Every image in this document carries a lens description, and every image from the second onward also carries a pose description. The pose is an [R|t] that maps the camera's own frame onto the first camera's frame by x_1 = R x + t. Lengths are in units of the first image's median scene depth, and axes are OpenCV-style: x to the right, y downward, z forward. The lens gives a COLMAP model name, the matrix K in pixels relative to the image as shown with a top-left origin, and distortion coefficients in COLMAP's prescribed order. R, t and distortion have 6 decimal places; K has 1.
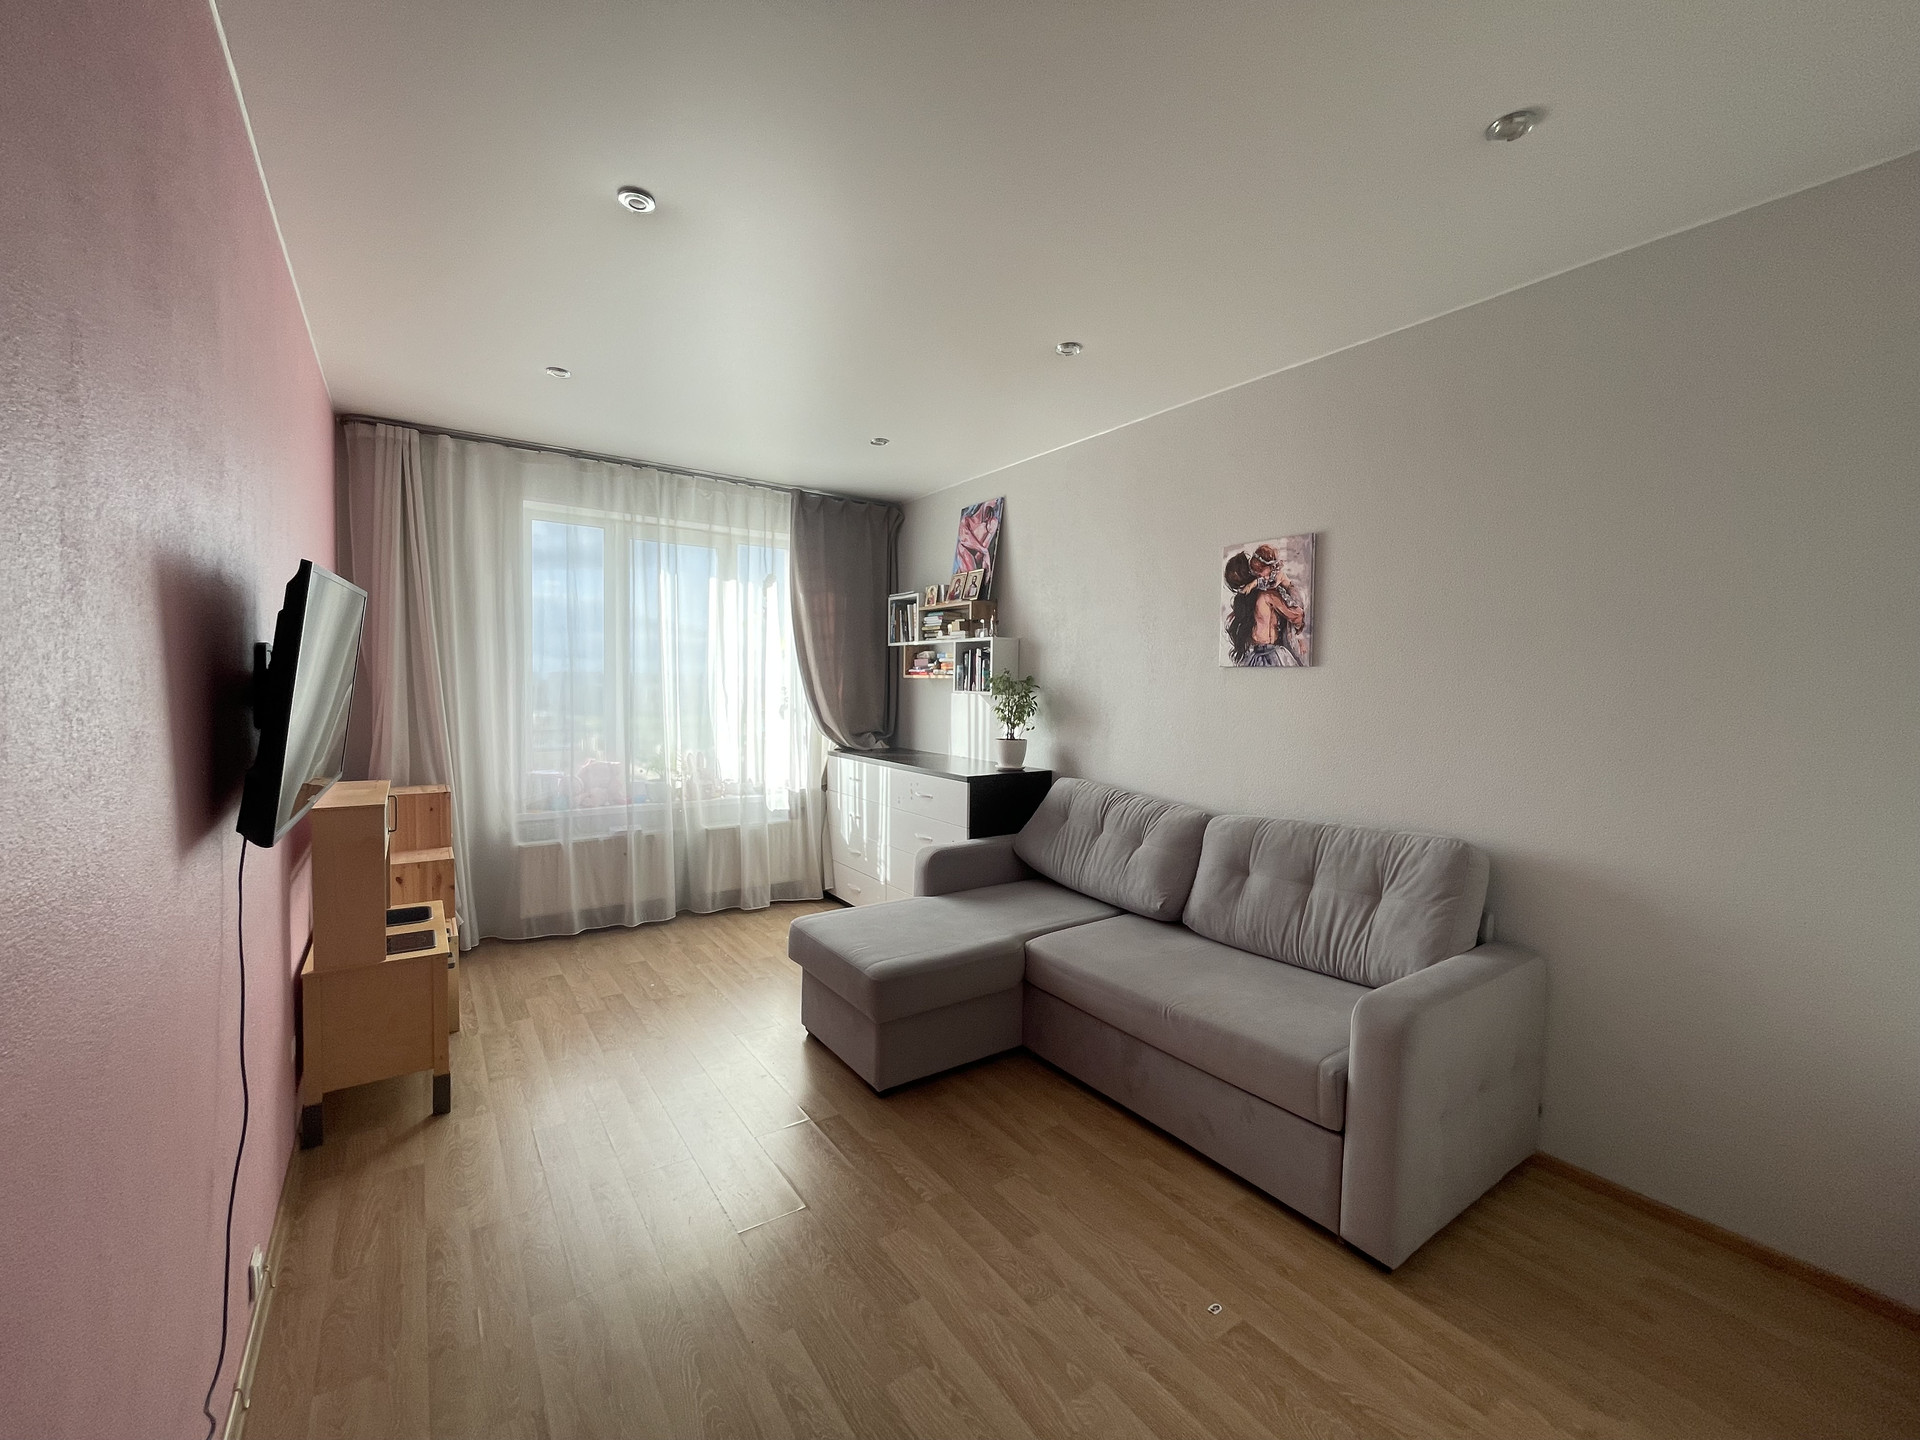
lens RADIAL K [[787.4, 0, 951.3], [0, 787.4, 717.3], [0, 0, 1]] dist [-0.000685, -0.000151]
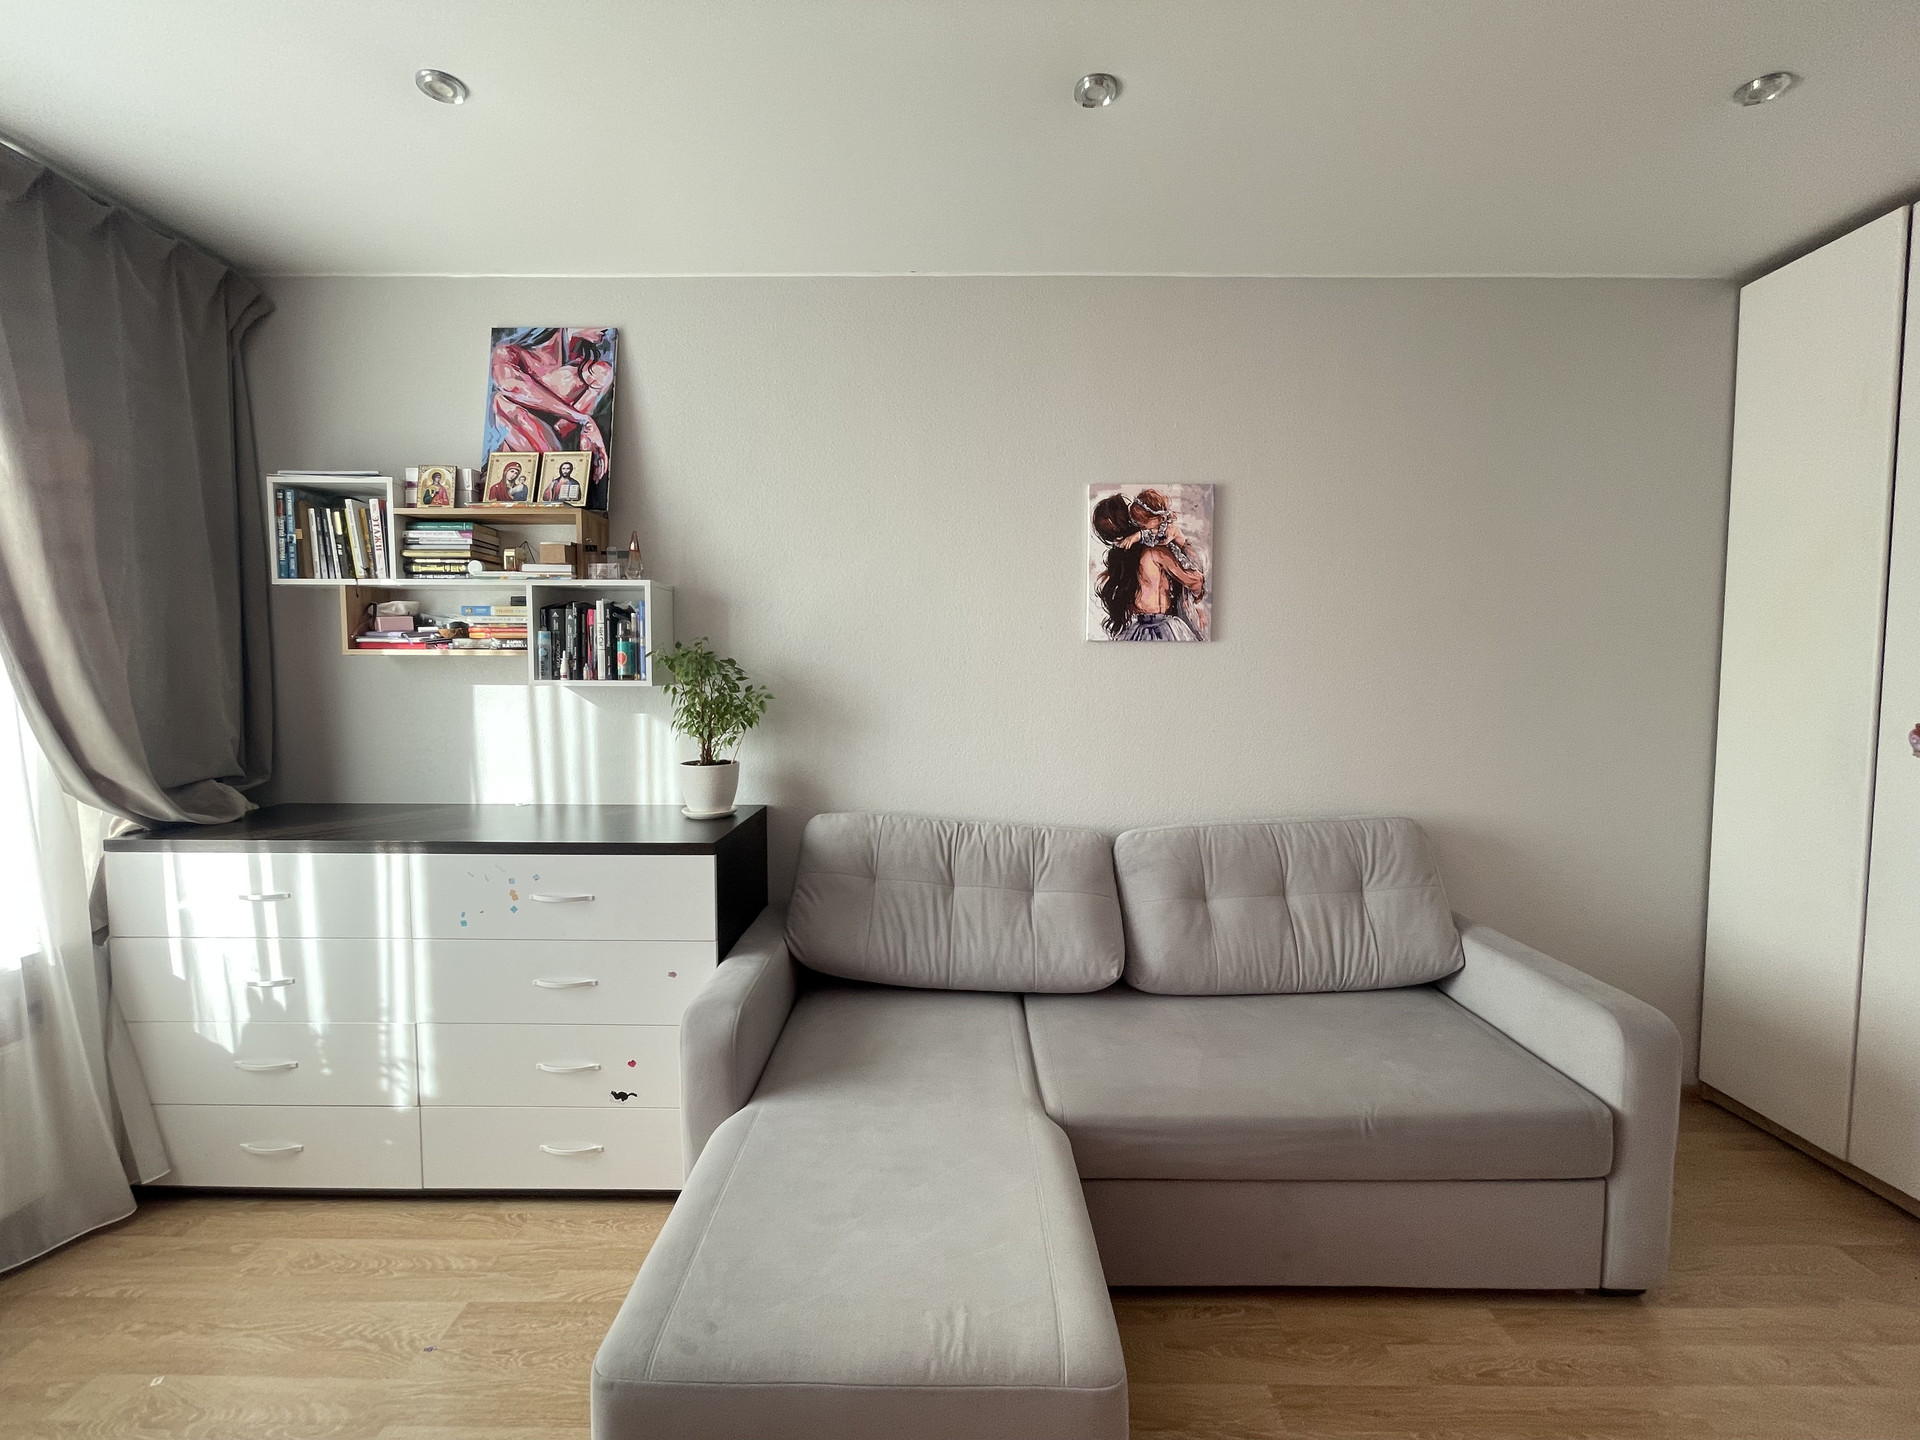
lens RADIAL K [[787.4, 0, 957.2], [0, 787.4, 715.0], [0, 0, 1]] dist [-0.000685, -0.000151]
pose [[0.568350, -0.062464, 0.820413, -0.382233], [0.041758, 0.998019, 0.047059, -0.034208], [-0.821727, 0.007513, 0.569832, 0.691051]]
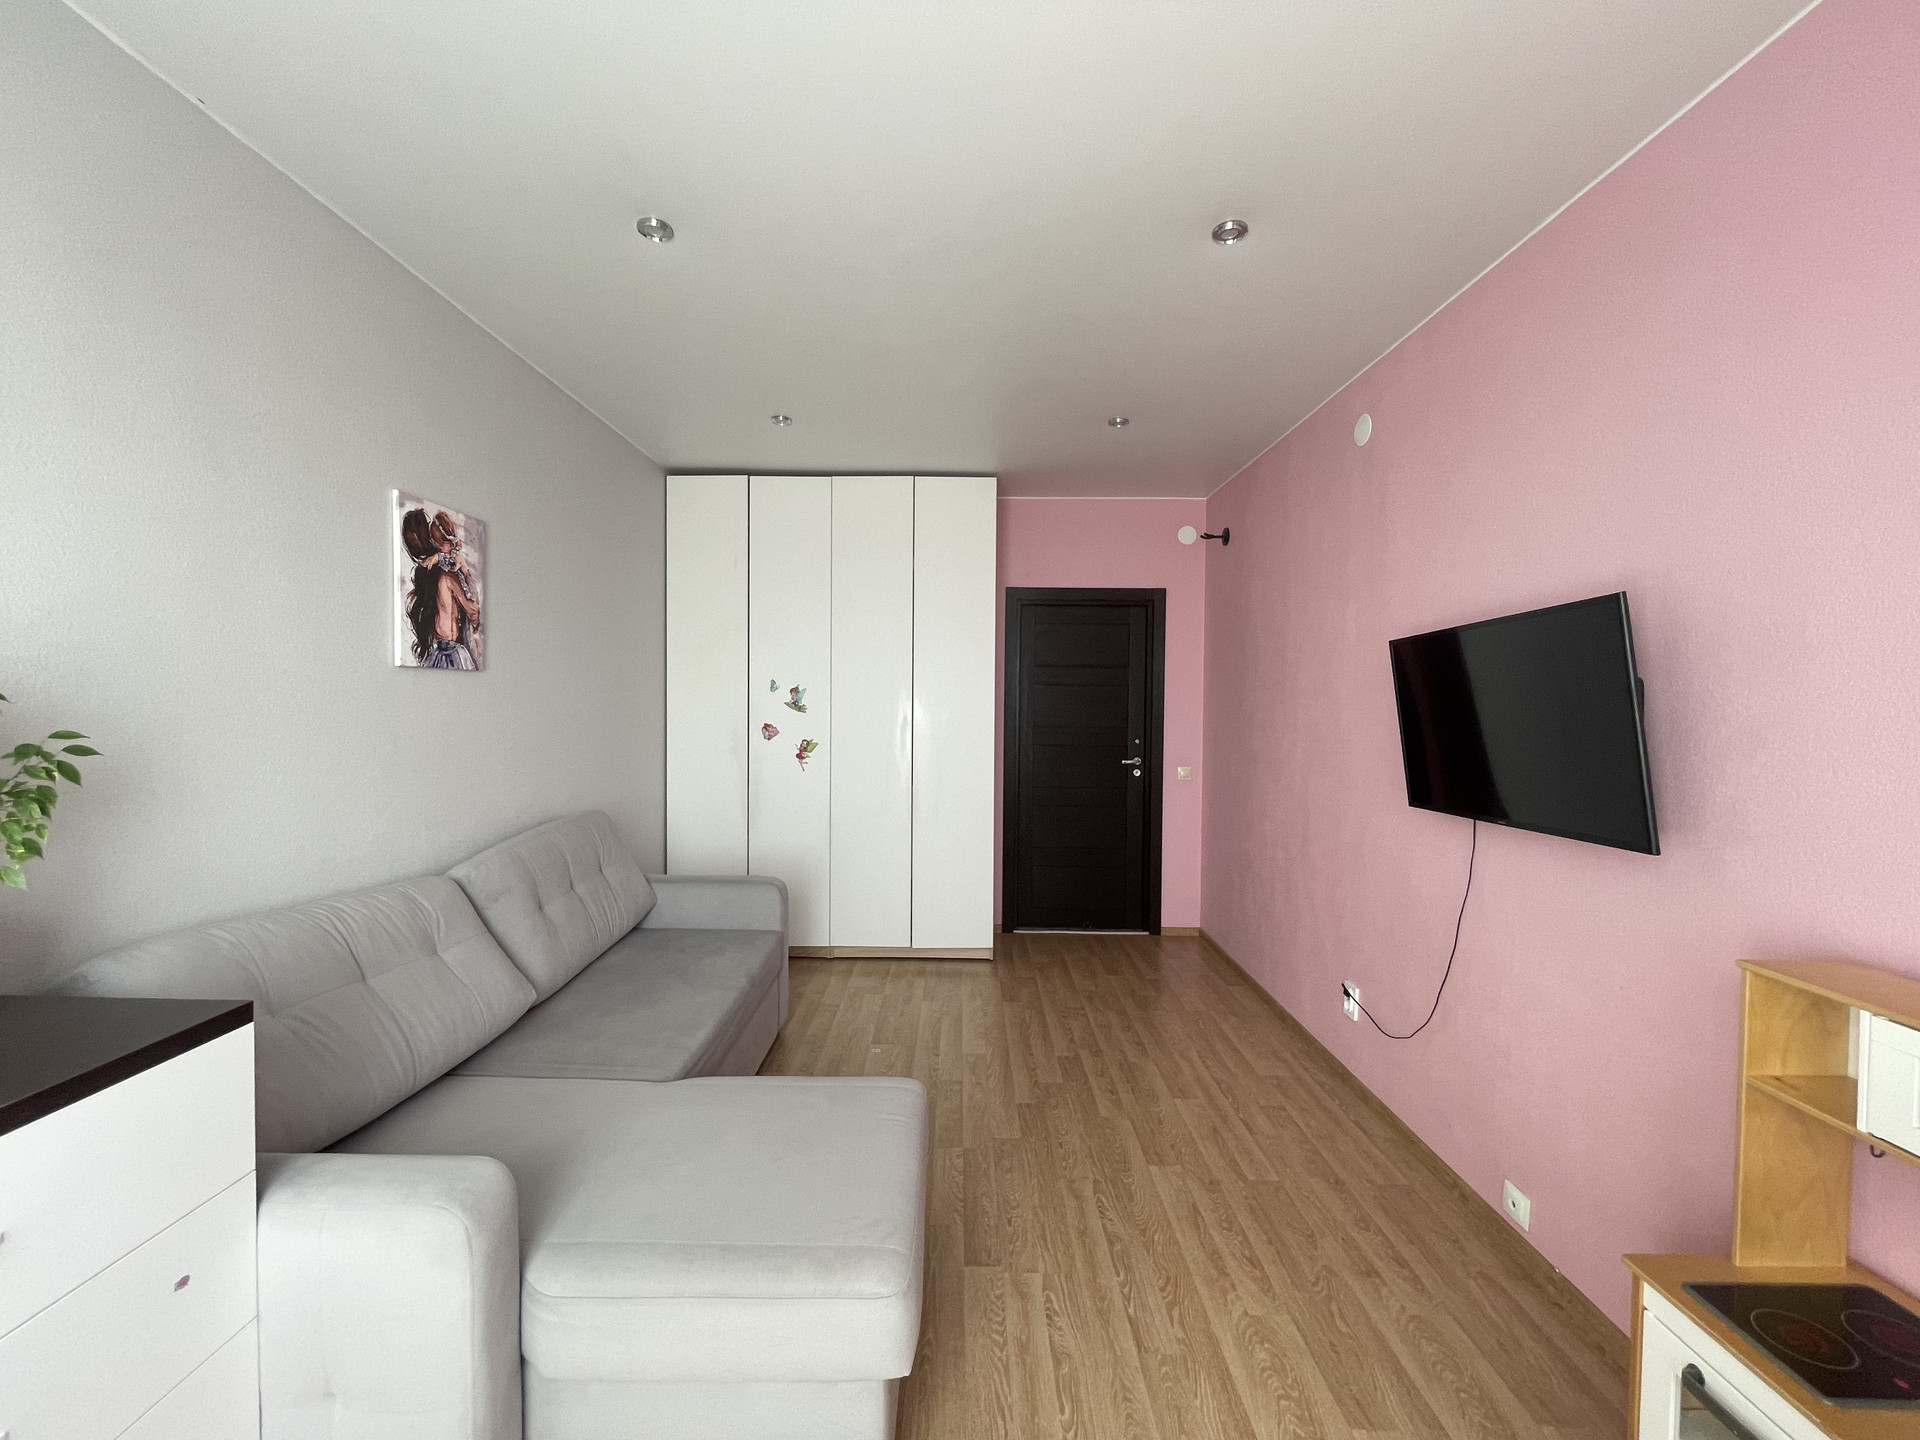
lens RADIAL K [[787.4, 0, 947.6], [0, 787.4, 720.7], [0, 0, 1]] dist [-0.000685, -0.000151]
pose [[-0.816375, -0.039769, 0.576152, -0.455385], [0.002533, 0.997370, 0.072434, -0.067314], [-0.577517, 0.060593, -0.814127, 1.331331]]
